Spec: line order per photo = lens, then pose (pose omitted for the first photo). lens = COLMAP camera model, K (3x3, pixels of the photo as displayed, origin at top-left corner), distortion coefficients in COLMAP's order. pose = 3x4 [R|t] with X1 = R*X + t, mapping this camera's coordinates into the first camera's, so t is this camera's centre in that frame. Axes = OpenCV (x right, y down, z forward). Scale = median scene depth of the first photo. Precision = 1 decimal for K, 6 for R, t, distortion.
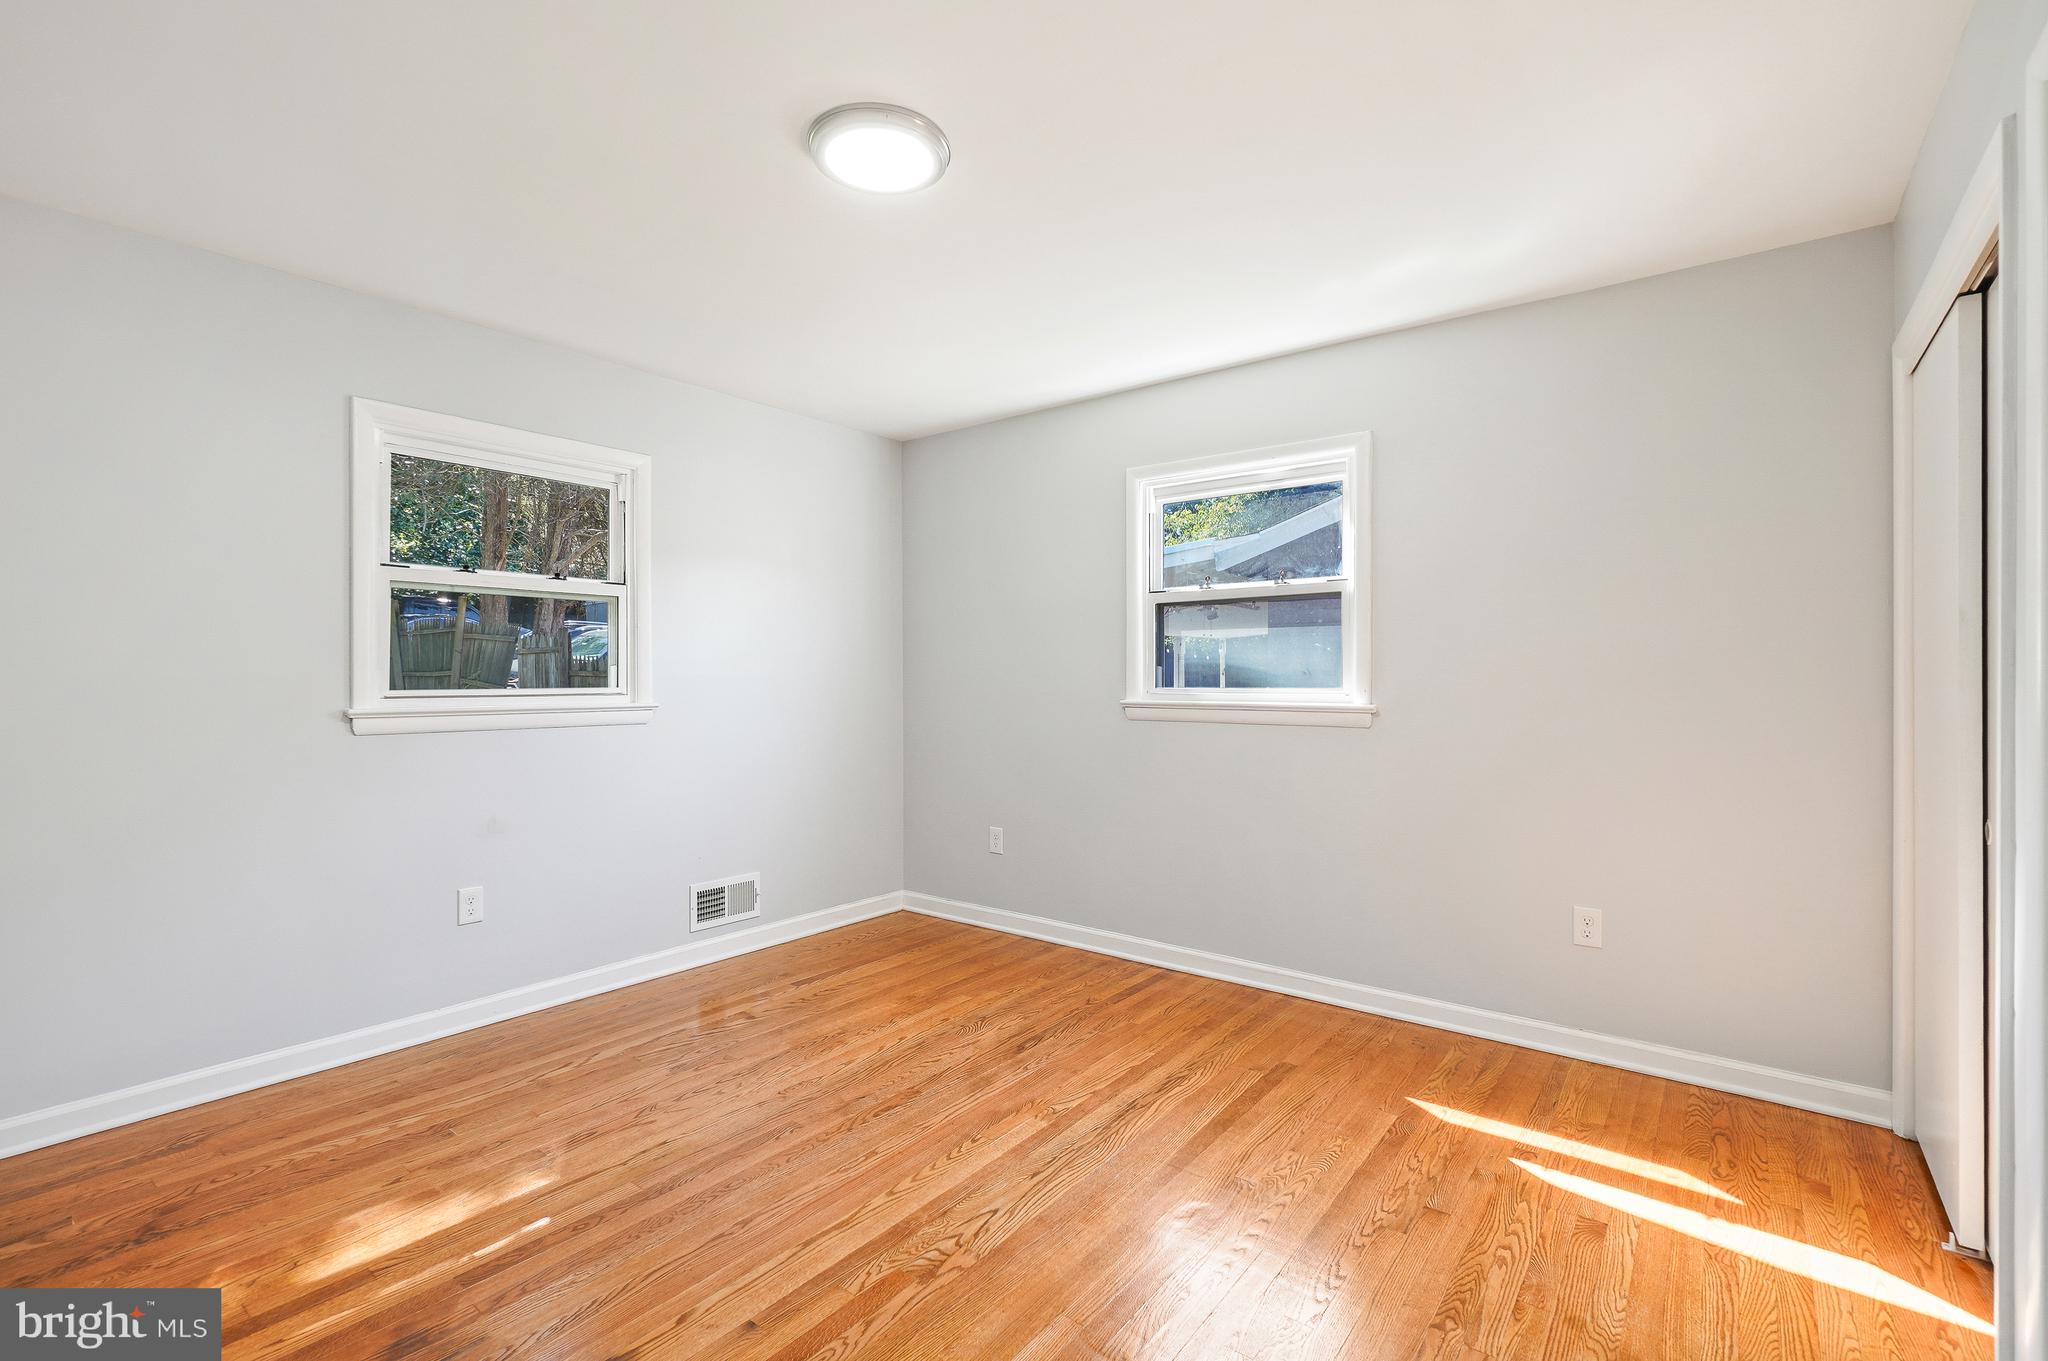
lens RADIAL K [[915.8, 0, 1018.3], [0, 915.8, 660.6], [0, 0, 1]] dist [-0.004556, 0.000957]
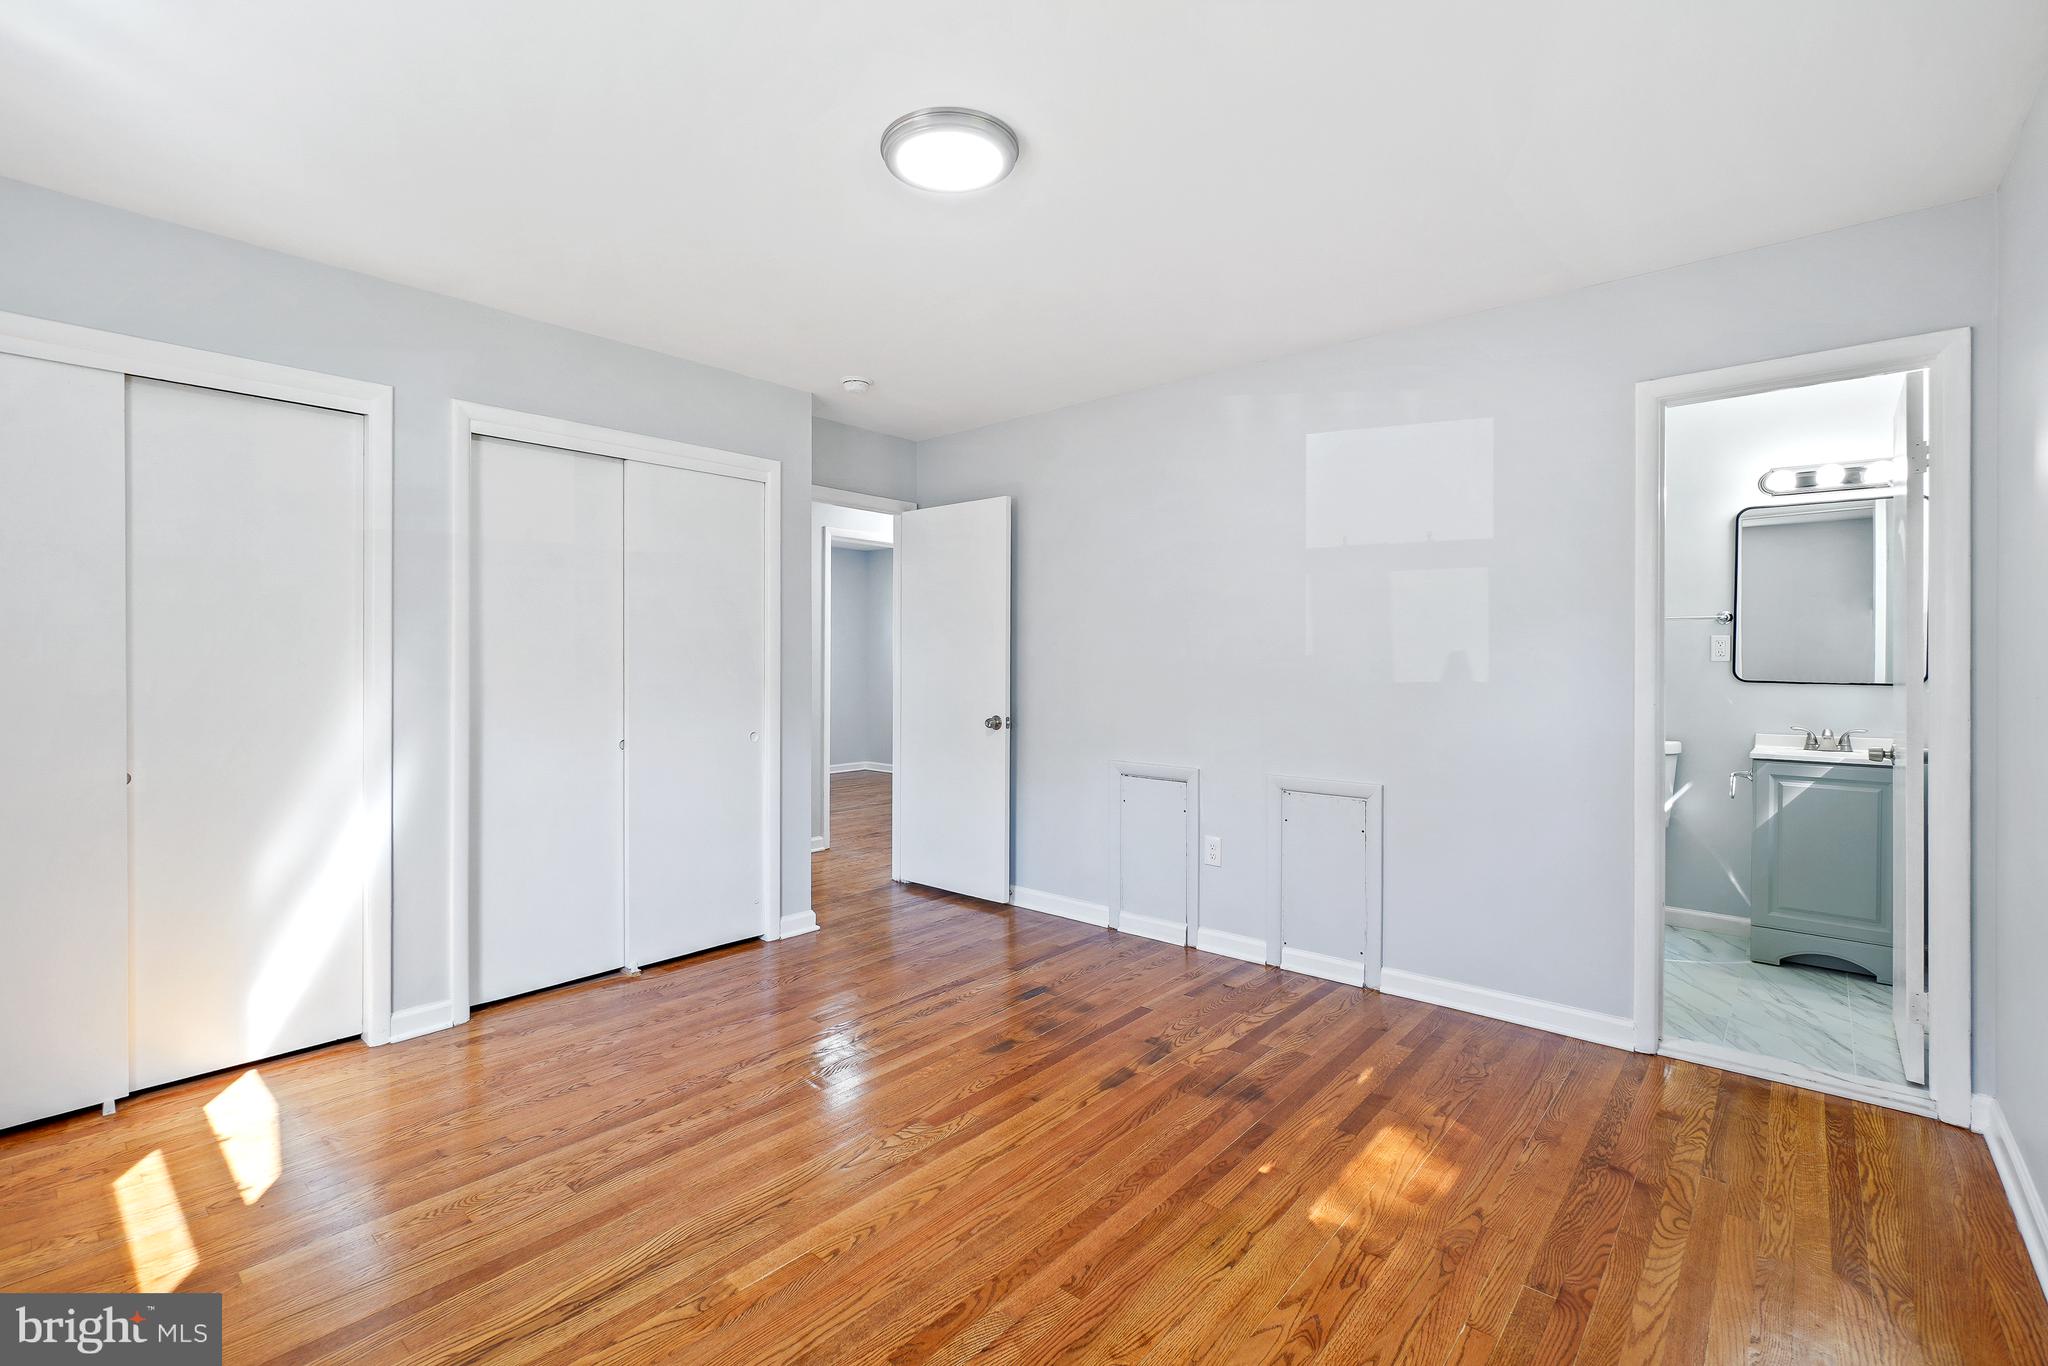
lens RADIAL K [[892.1, 0, 1006.7], [0, 892.1, 652.9], [0, 0, 1]] dist [-0.002591, 0.000237]
pose [[-0.997862, 0.000278, 0.065350, -0.272787], [-0.001691, 0.999546, -0.030072, 0.037247], [-0.065328, -0.030118, -0.997409, 1.969154]]
